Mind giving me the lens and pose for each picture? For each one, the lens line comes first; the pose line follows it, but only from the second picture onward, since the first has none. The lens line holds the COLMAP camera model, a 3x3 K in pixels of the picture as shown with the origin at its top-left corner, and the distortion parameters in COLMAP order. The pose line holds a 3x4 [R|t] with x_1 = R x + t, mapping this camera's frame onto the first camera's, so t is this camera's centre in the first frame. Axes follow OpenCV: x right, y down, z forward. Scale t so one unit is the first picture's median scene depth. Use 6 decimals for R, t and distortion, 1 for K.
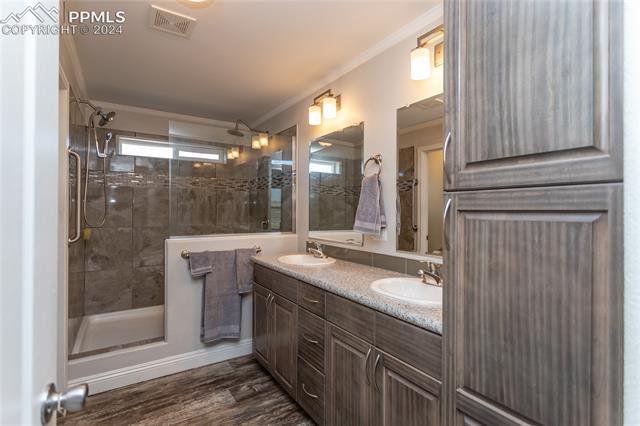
lens RADIAL K [[309.6, 0, 318.4], [0, 309.6, 211.0], [0, 0, 1]] dist [0.000856, -0.000007]
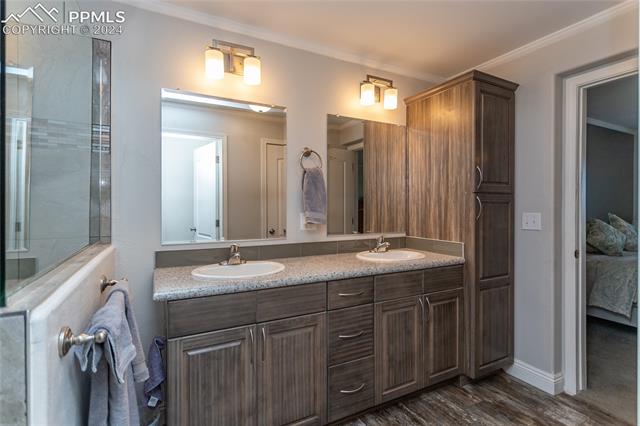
lens RADIAL K [[309.6, 0, 318.2], [0, 309.6, 206.6], [0, 0, 1]] dist [0.000856, -0.000007]
pose [[0.094273, -0.006542, 0.995525, -1.059446], [0.000647, 0.999979, 0.006510, 0.011441], [-0.995546, 0.000030, 0.094275, 1.089742]]
